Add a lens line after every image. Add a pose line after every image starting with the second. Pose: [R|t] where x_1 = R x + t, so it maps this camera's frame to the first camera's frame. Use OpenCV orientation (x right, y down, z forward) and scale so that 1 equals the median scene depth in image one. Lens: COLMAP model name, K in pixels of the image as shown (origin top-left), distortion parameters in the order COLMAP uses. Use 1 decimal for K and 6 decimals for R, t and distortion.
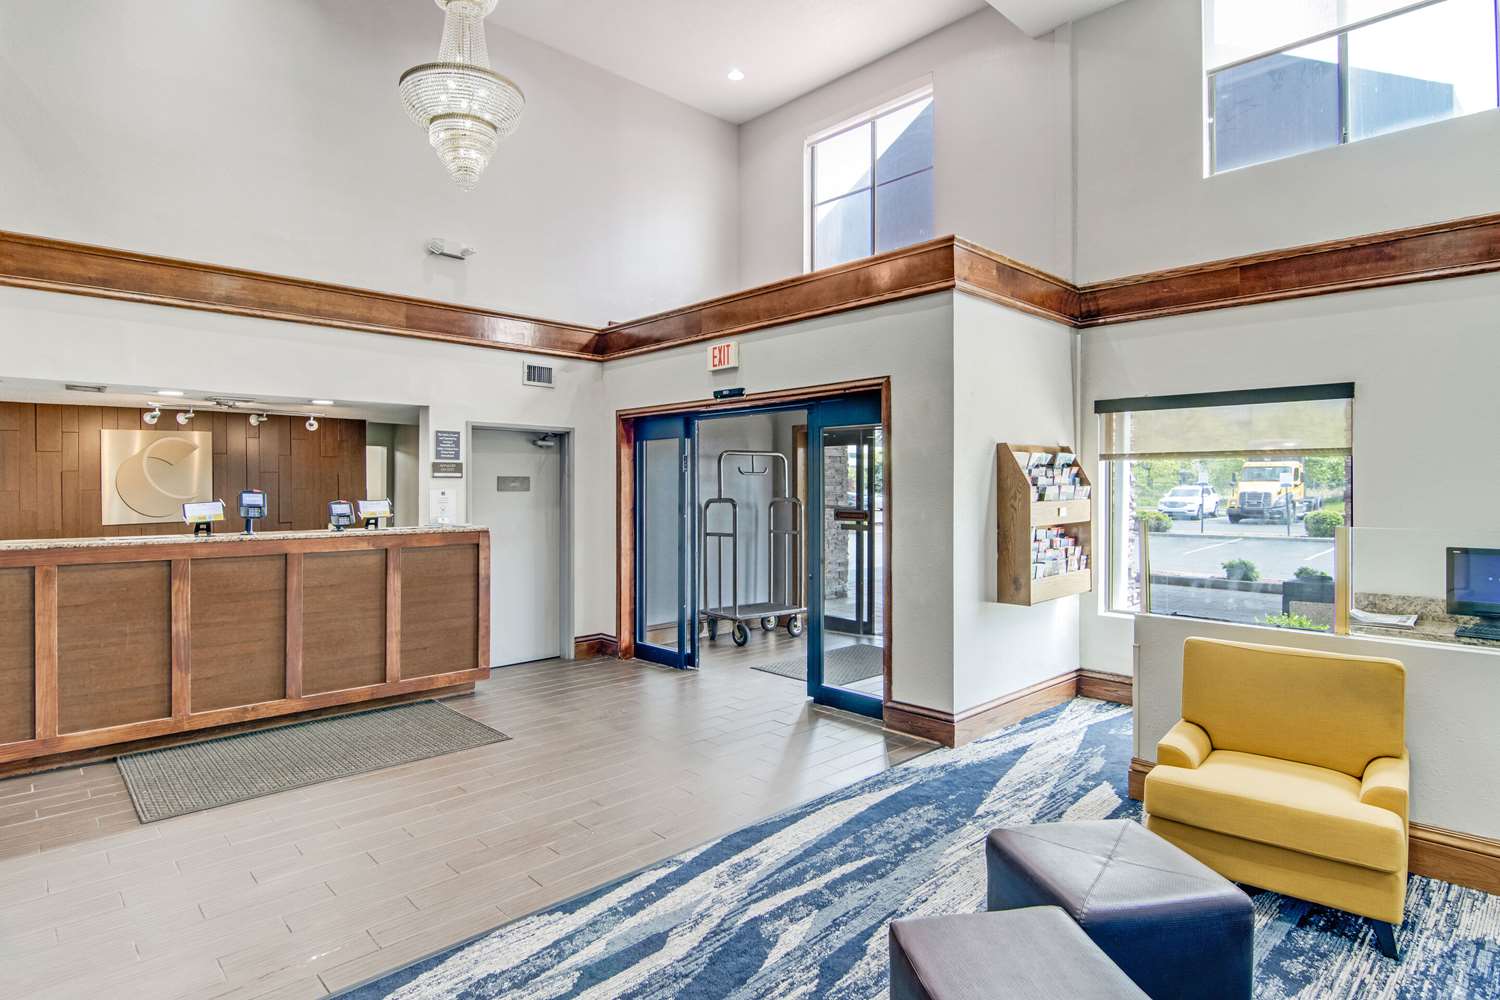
lens RADIAL K [[791.3, 0, 738.2], [0, 791.3, 495.5], [0, 0, 1]] dist [-0.003224, -0.000210]
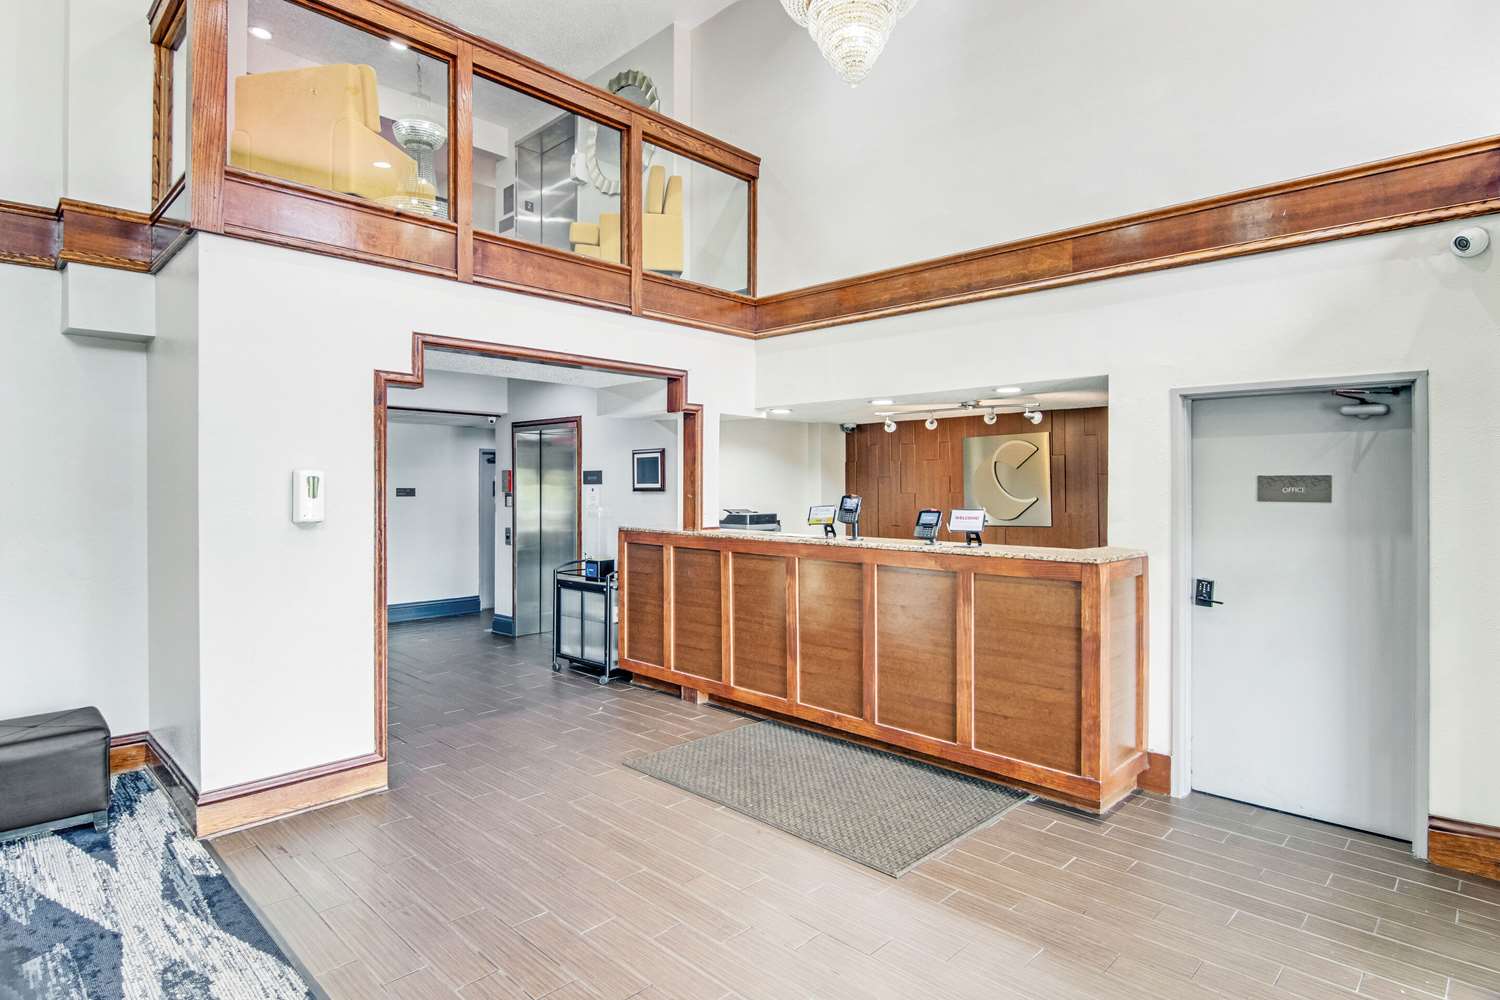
lens RADIAL K [[791.3, 0, 745.2], [0, 791.3, 488.8], [0, 0, 1]] dist [-0.003224, -0.000210]
pose [[0.031082, 0.004207, -0.999508, 0.409182], [-0.012795, 0.999911, 0.003811, -0.018464], [0.999435, 0.012670, 0.031133, 0.953422]]
